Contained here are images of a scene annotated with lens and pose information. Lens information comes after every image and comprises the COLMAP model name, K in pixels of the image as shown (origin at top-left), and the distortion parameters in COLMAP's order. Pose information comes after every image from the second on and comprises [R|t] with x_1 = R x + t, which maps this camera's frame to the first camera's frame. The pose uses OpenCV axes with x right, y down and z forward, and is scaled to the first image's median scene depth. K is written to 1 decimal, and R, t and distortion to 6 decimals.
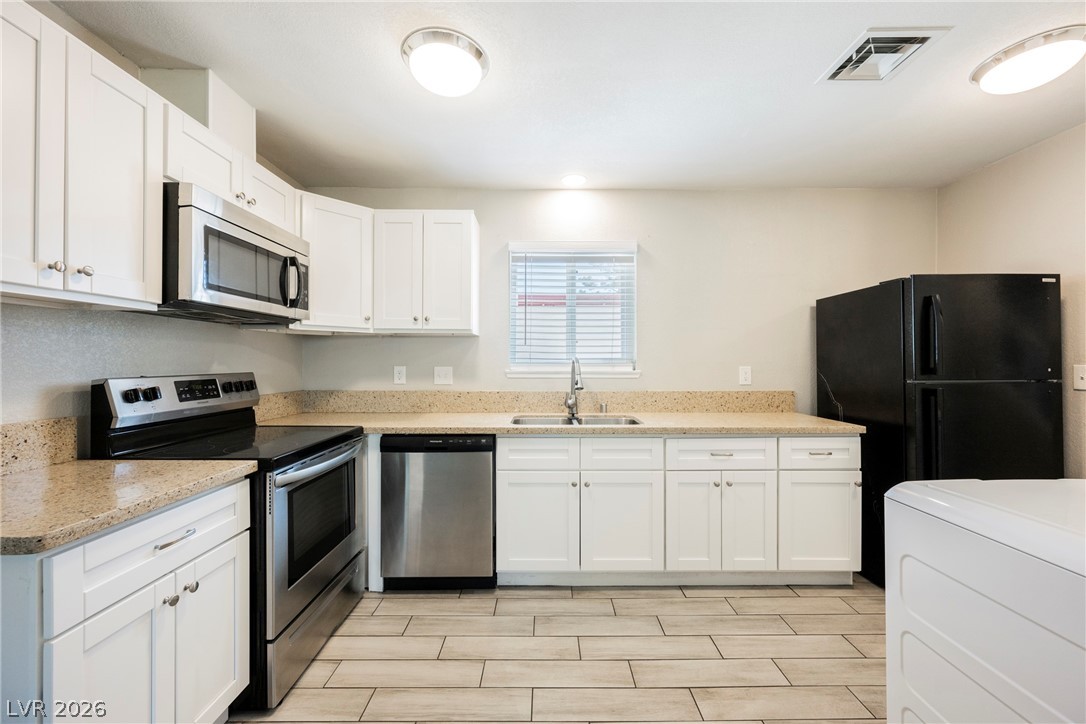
lens RADIAL K [[424.9, 0, 545.9], [0, 424.9, 360.6], [0, 0, 1]] dist [-0.003428, 0.000721]
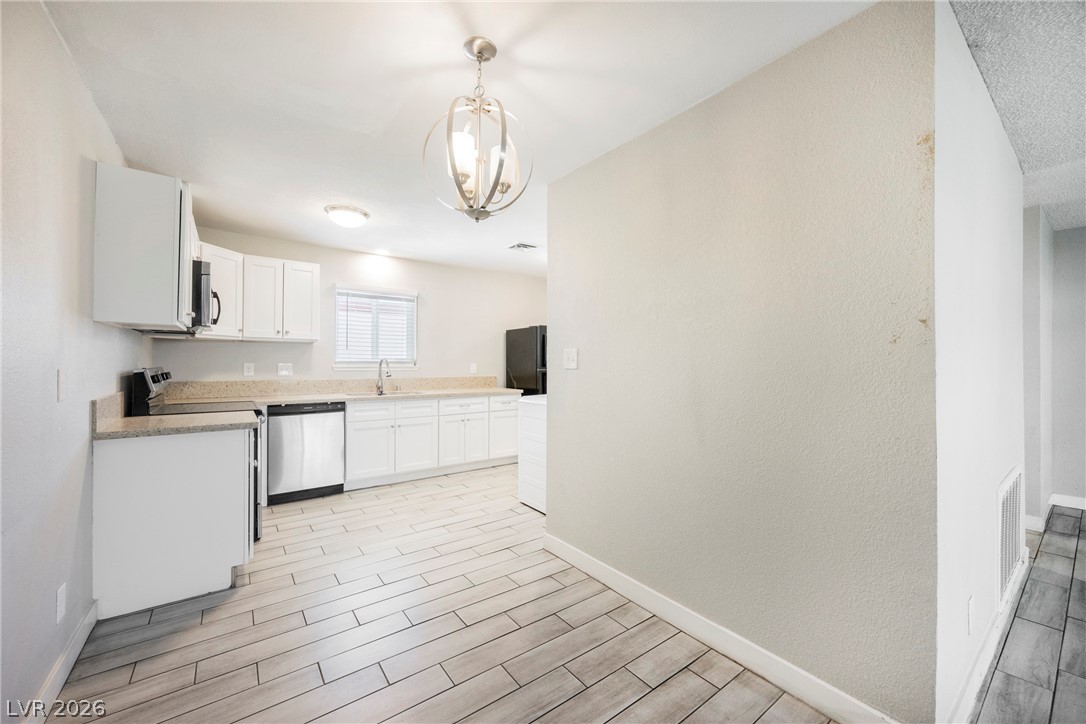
lens RADIAL K [[424.9, 0, 548.1], [0, 424.9, 360.3], [0, 0, 1]] dist [-0.003428, 0.000721]
pose [[0.799443, 0.005984, 0.600712, -0.502264], [-0.005874, 0.999980, -0.002144, 0.001666], [-0.600713, -0.001814, 0.799463, -0.888951]]
